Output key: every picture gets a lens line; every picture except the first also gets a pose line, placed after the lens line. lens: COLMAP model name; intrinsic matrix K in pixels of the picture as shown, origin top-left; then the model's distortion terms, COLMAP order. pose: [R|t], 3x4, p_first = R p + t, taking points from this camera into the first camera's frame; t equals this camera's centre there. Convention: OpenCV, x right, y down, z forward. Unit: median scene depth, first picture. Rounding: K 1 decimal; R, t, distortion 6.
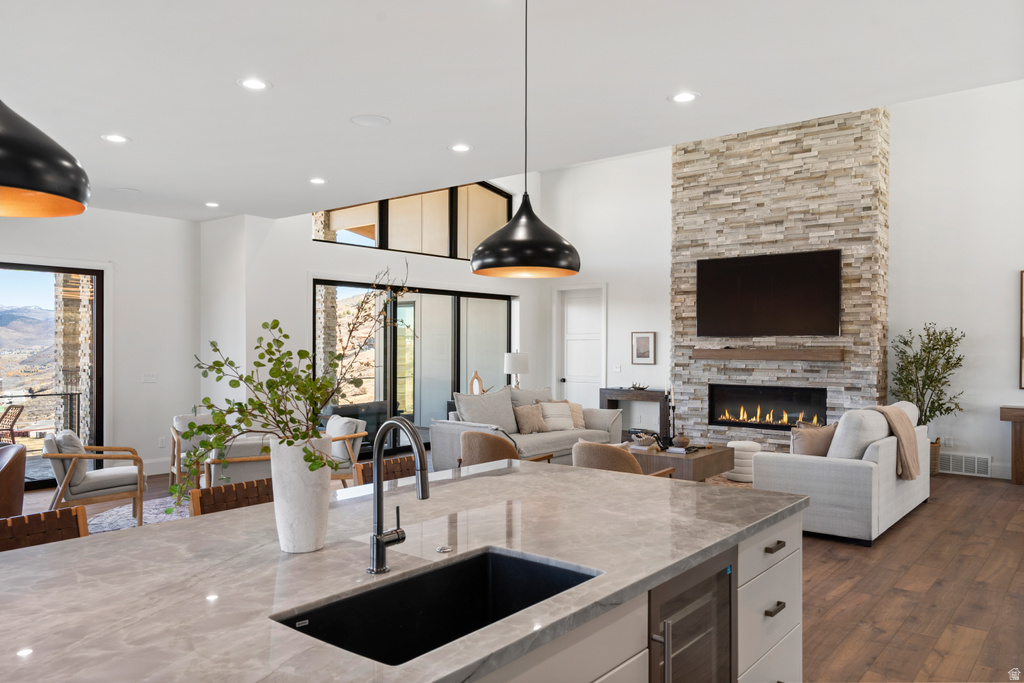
lens RADIAL K [[739.5, 0, 509.4], [0, 739.5, 347.1], [0, 0, 1]] dist [0.009381, 0.000015]
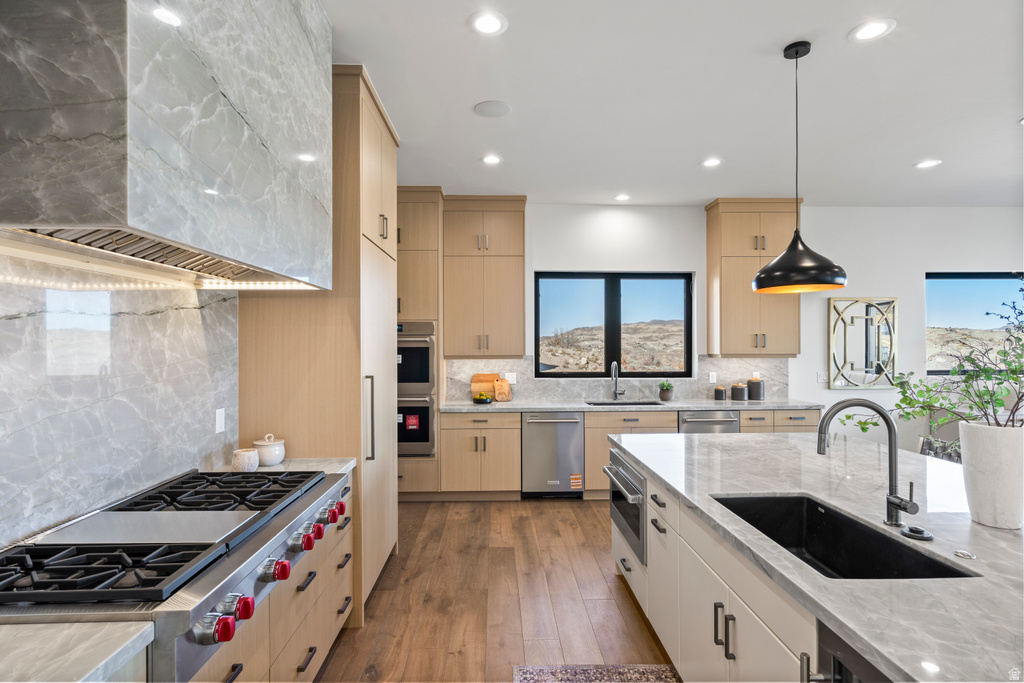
lens RADIAL K [[507.4, 0, 510.6], [0, 507.4, 342.9], [0, 0, 1]] dist [-0.001032, 0.000495]
pose [[-0.755916, -0.001283, -0.654667, 0.189083], [0.001160, 0.999994, -0.003299, -0.000657], [0.654667, -0.003254, -0.755910, 0.264278]]
